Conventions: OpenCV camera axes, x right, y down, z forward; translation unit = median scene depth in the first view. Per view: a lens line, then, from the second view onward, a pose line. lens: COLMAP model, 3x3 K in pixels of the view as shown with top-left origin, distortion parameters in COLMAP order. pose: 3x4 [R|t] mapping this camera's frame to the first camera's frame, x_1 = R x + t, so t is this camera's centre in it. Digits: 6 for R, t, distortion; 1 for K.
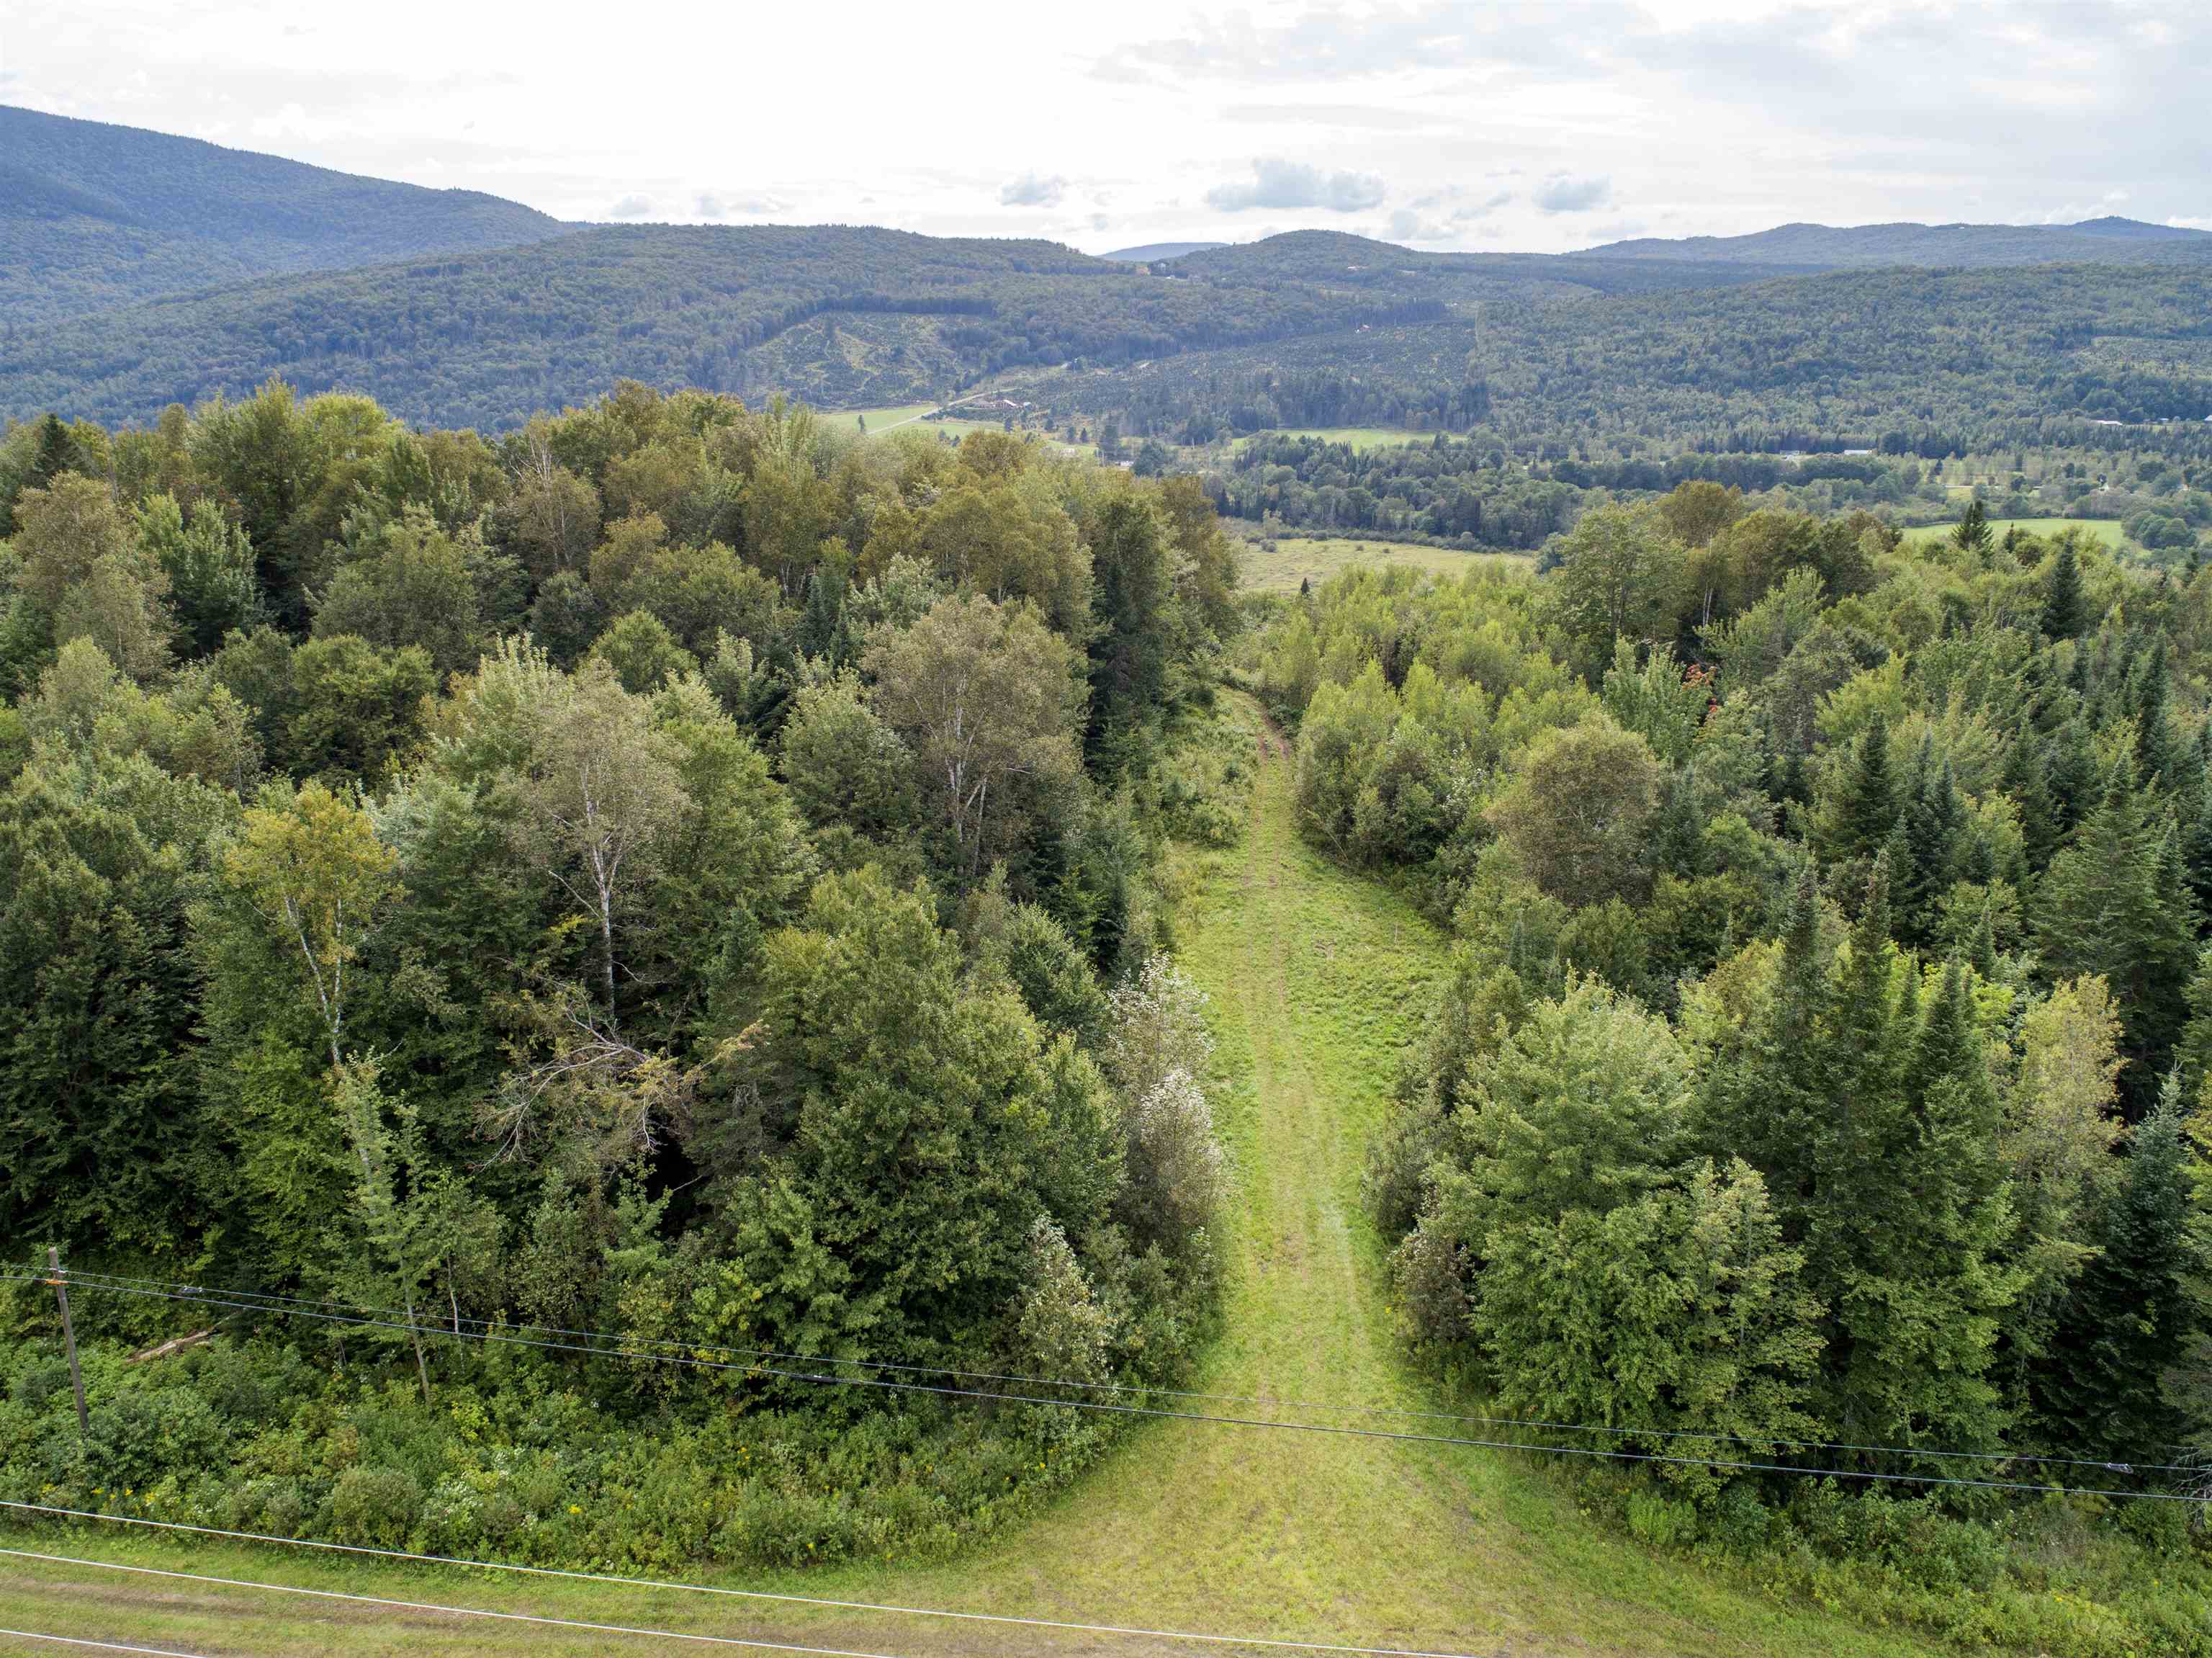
lens RADIAL K [[1664.0, 0, 1105.8], [0, 1664.0, 817.1], [0, 0, 1]] dist [-0.030094, 0.013854]
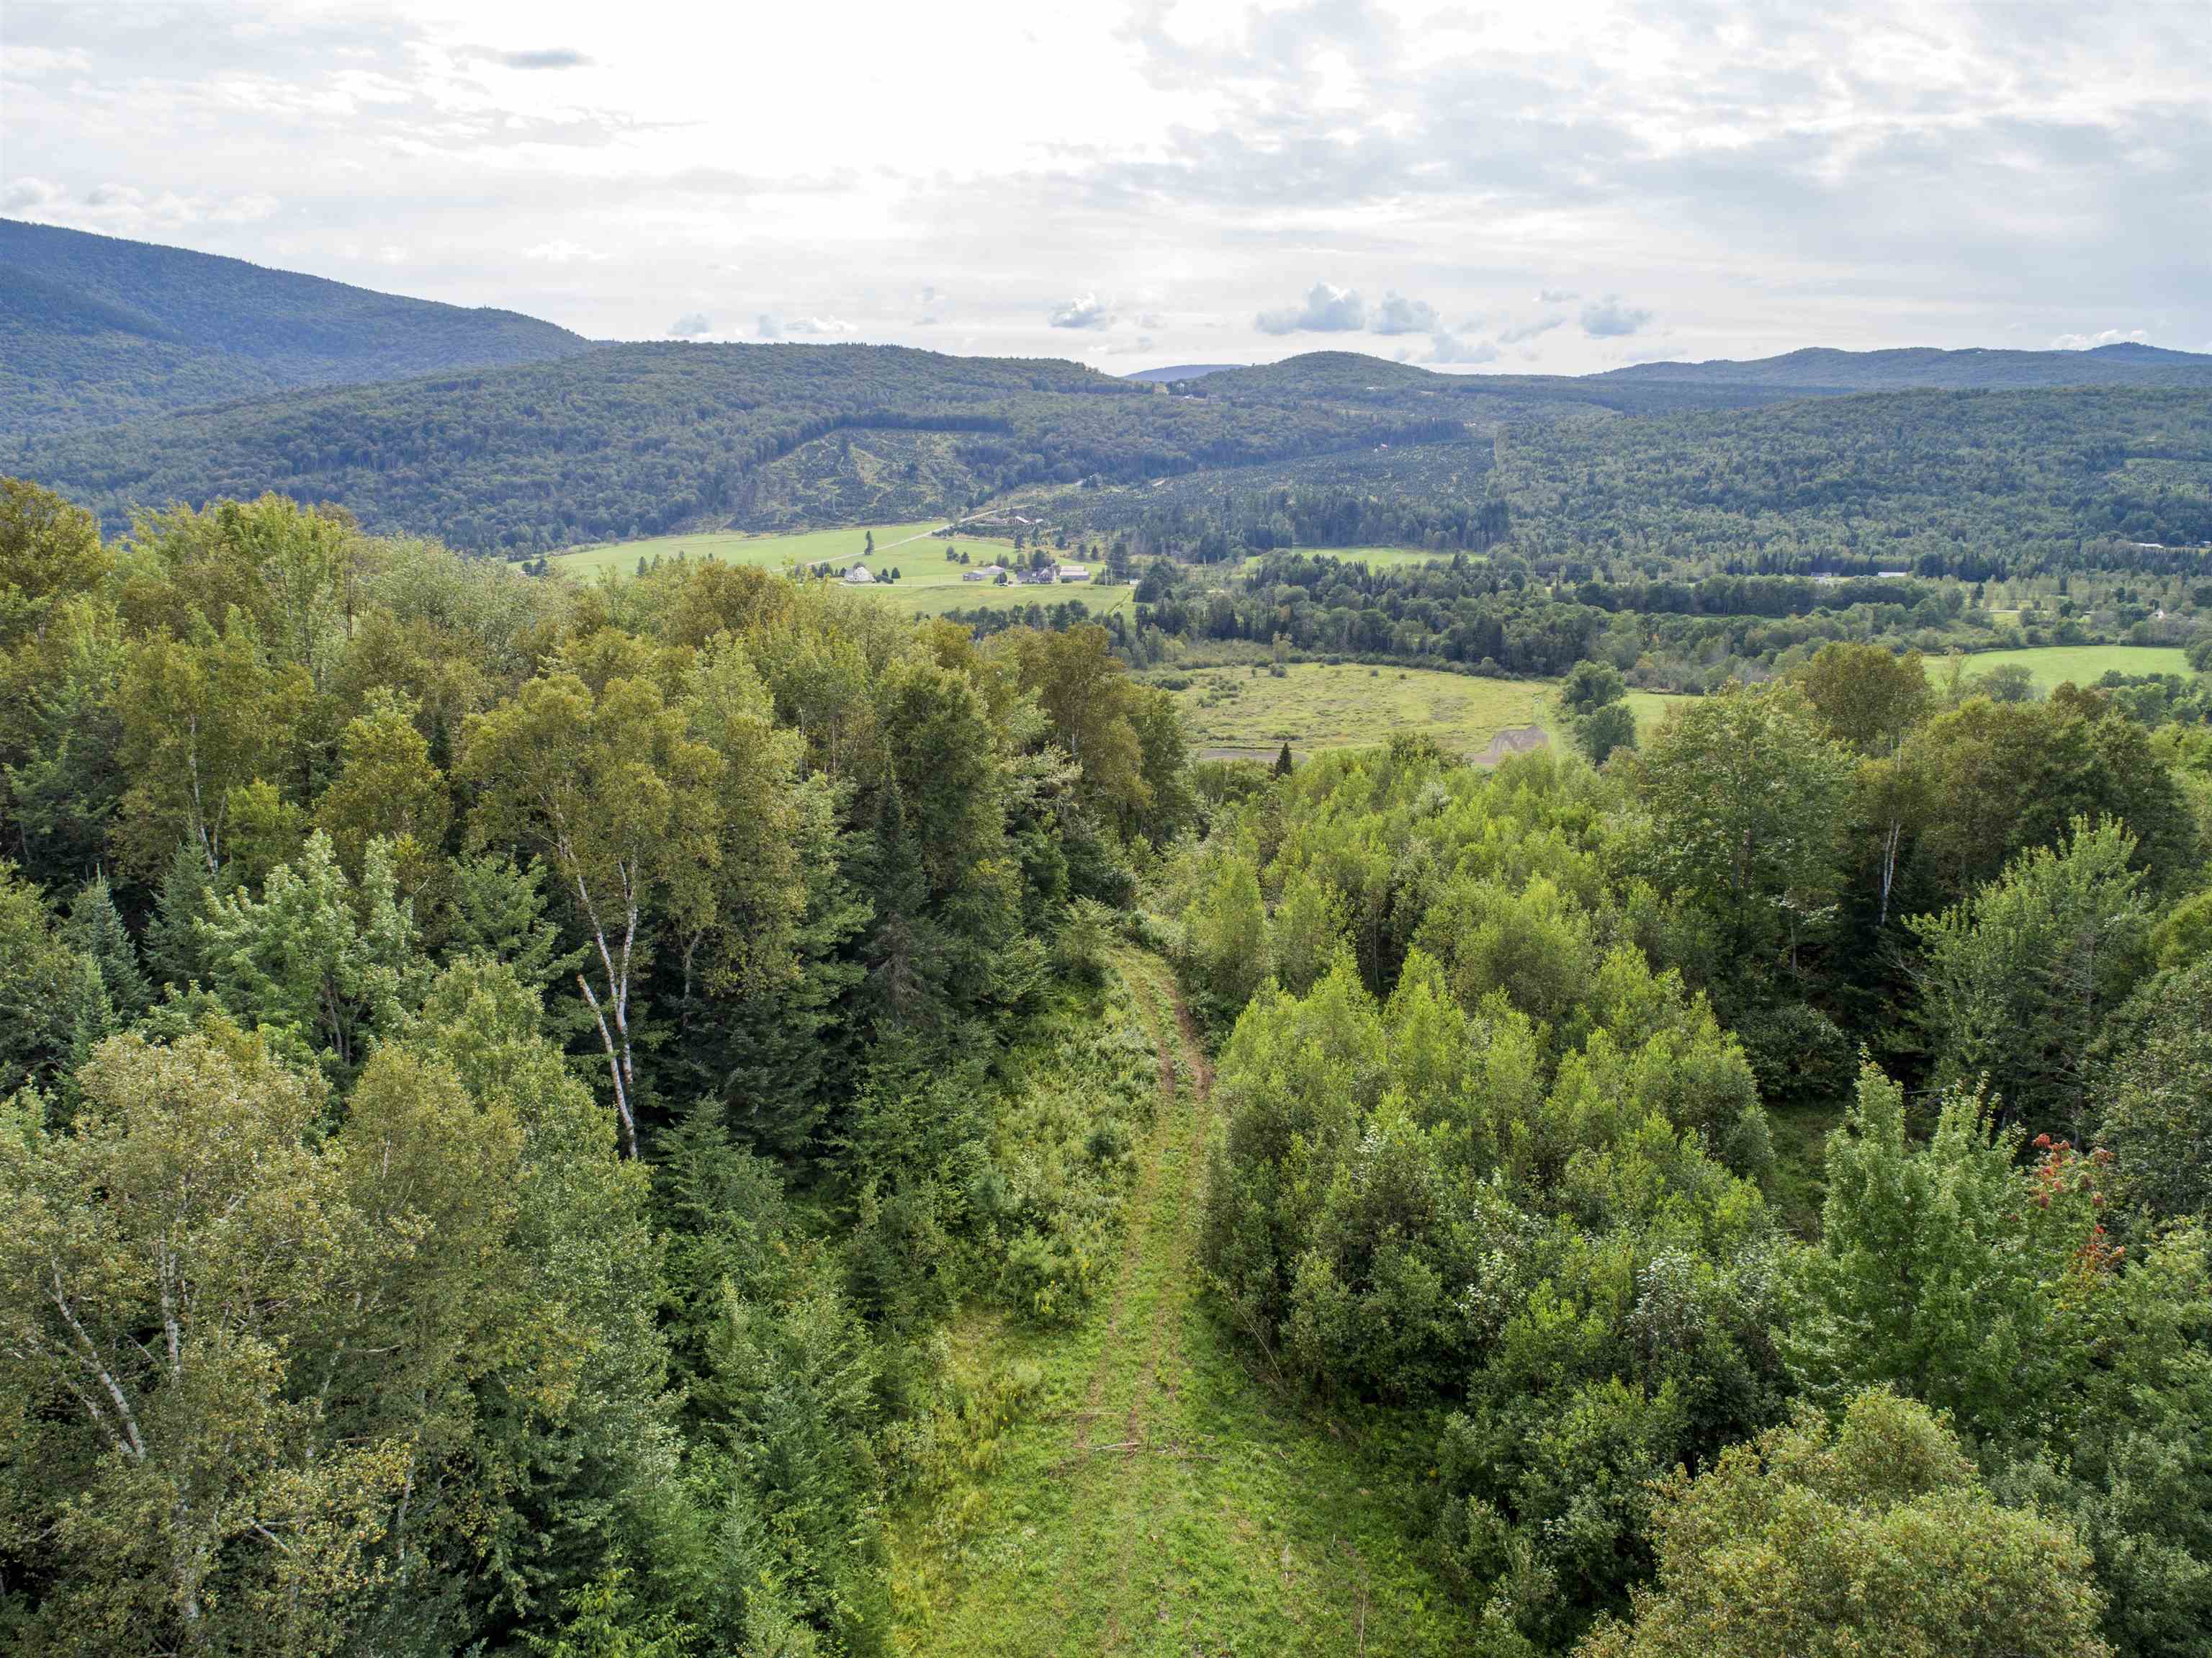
lens RADIAL K [[1664.0, 0, 1105.8], [0, 1664.0, 817.1], [0, 0, 1]] dist [-0.030094, 0.013854]
pose [[0.999892, 0.007952, -0.012345, 0.007896], [-0.008767, 0.997683, -0.067469, -0.009648], [0.011780, 0.067570, 0.997645, 0.038397]]
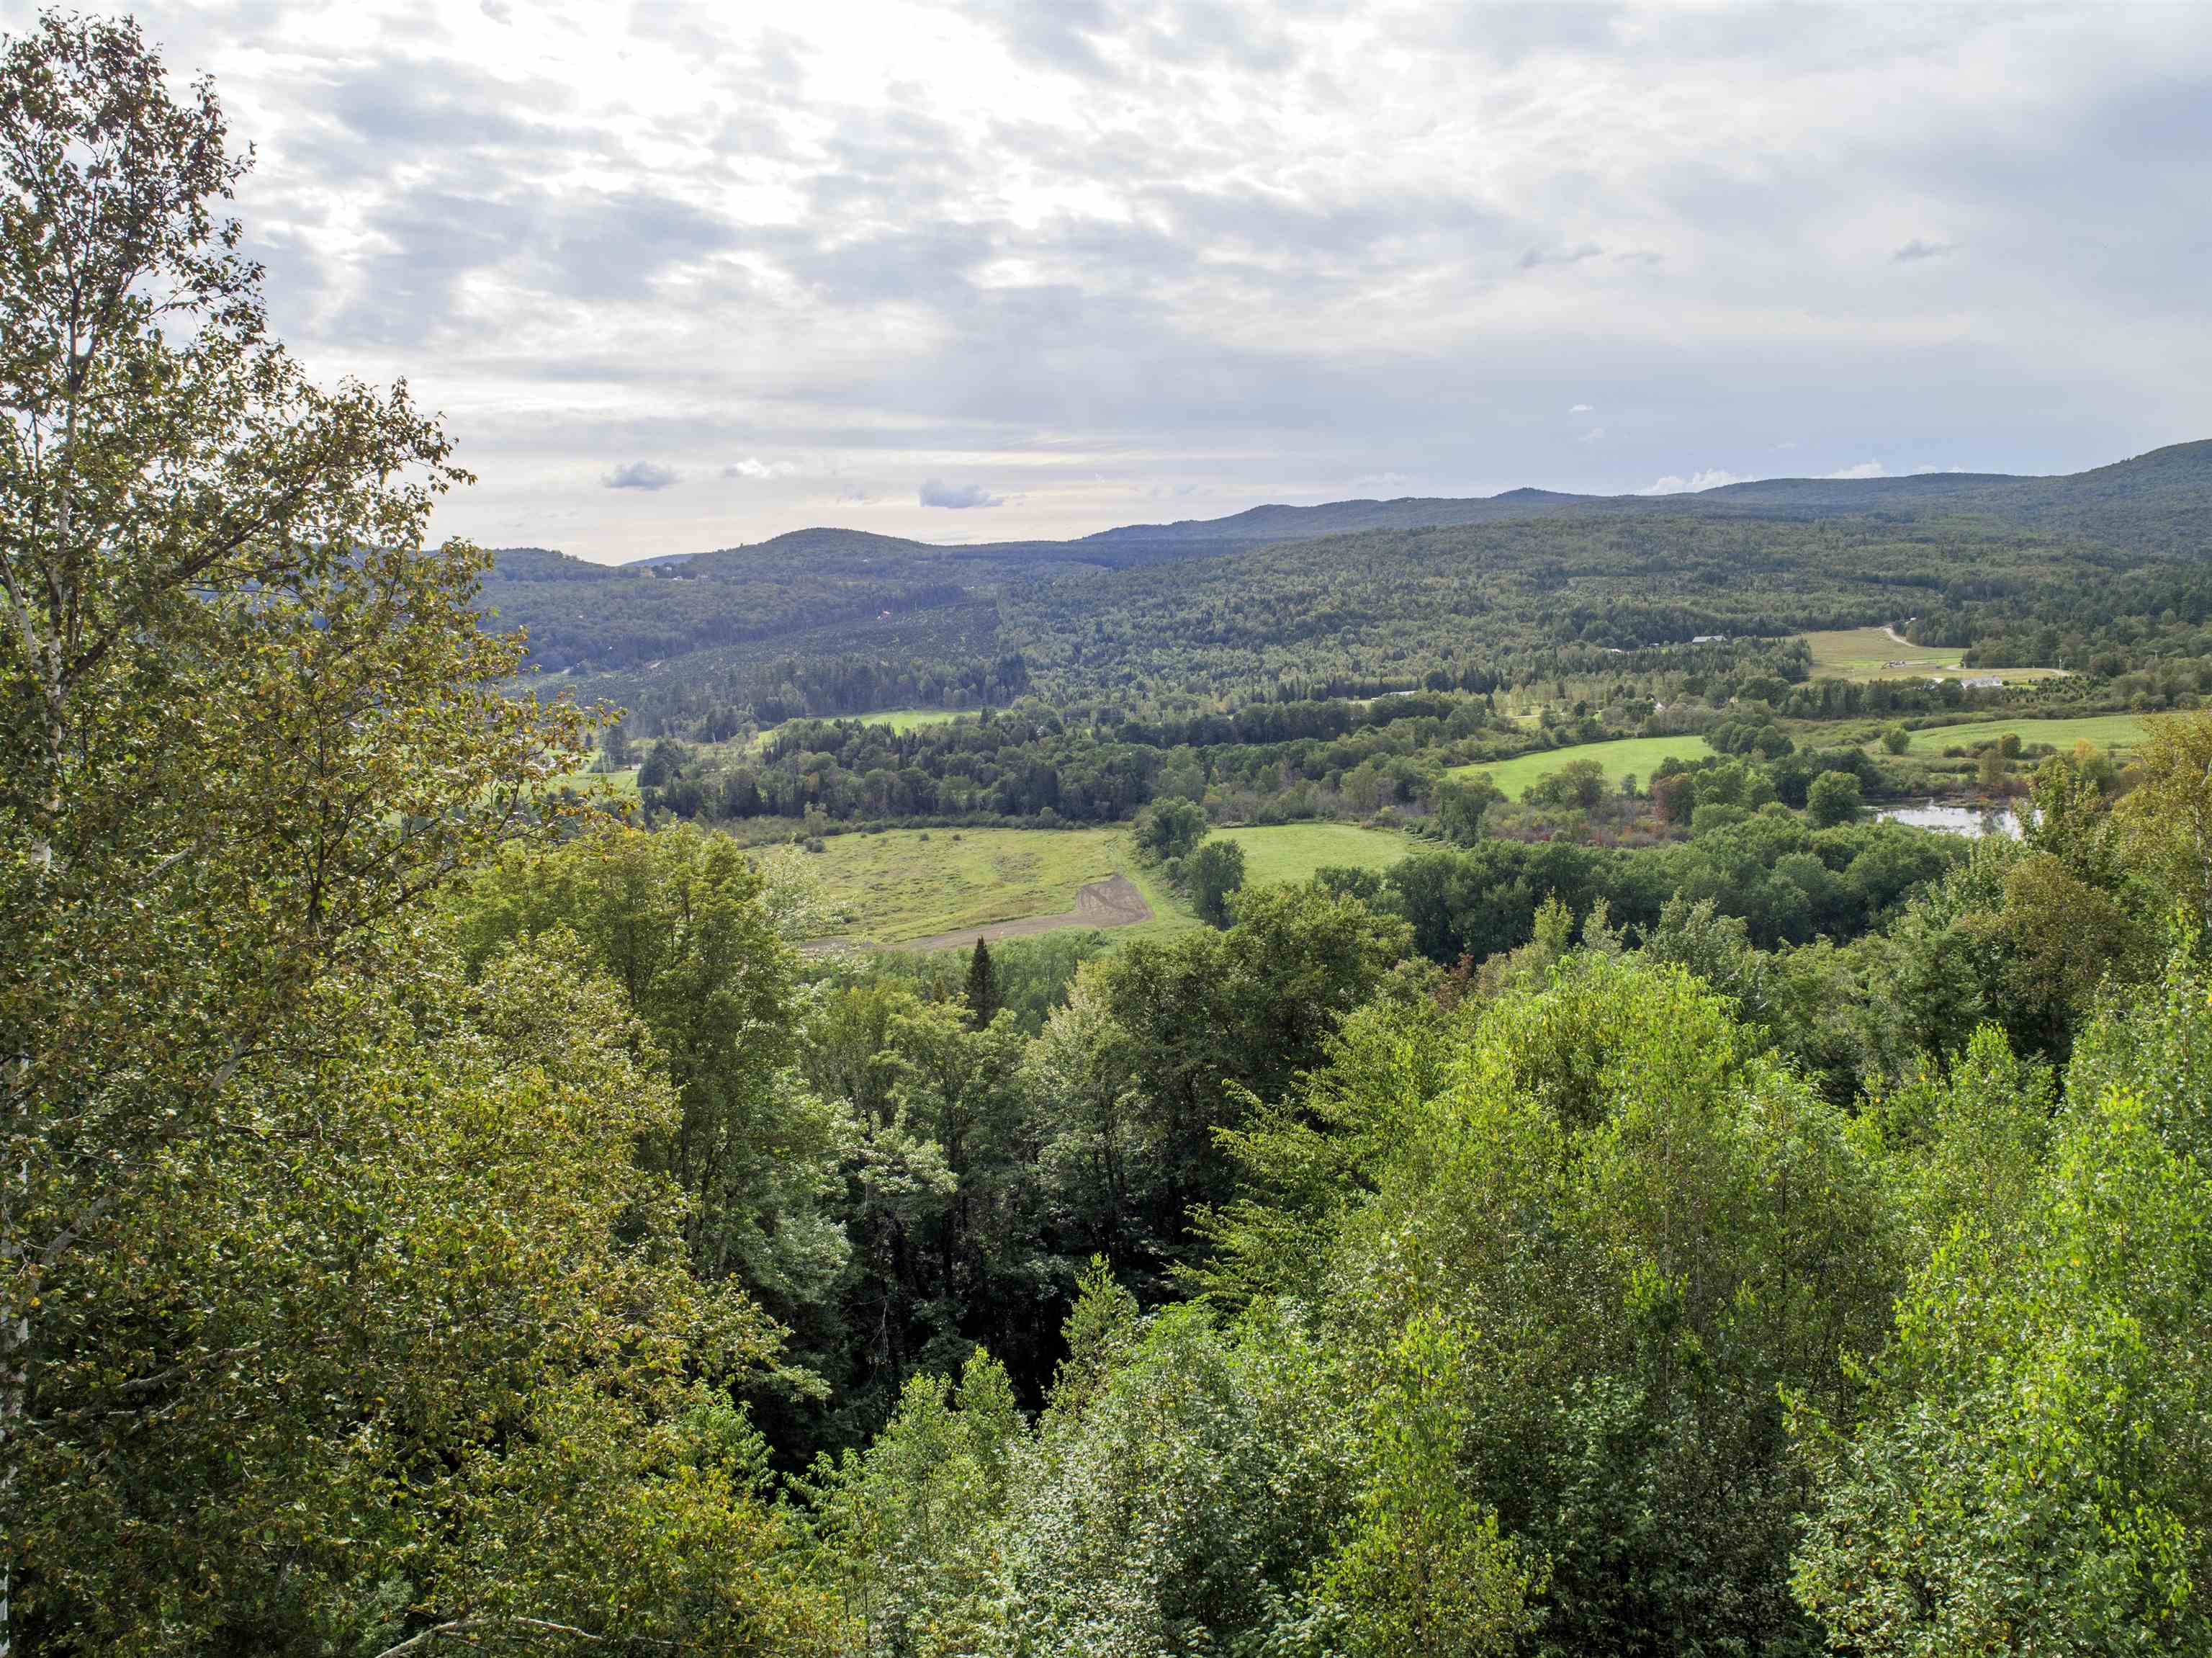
lens RADIAL K [[1664.0, 0, 1105.8], [0, 1664.0, 817.1], [0, 0, 1]] dist [-0.030094, 0.013854]
pose [[0.958358, -0.088731, 0.271436, 0.008554], [0.134247, 0.978911, -0.153984, -0.019058], [-0.252048, 0.184011, 0.950059, 0.111150]]
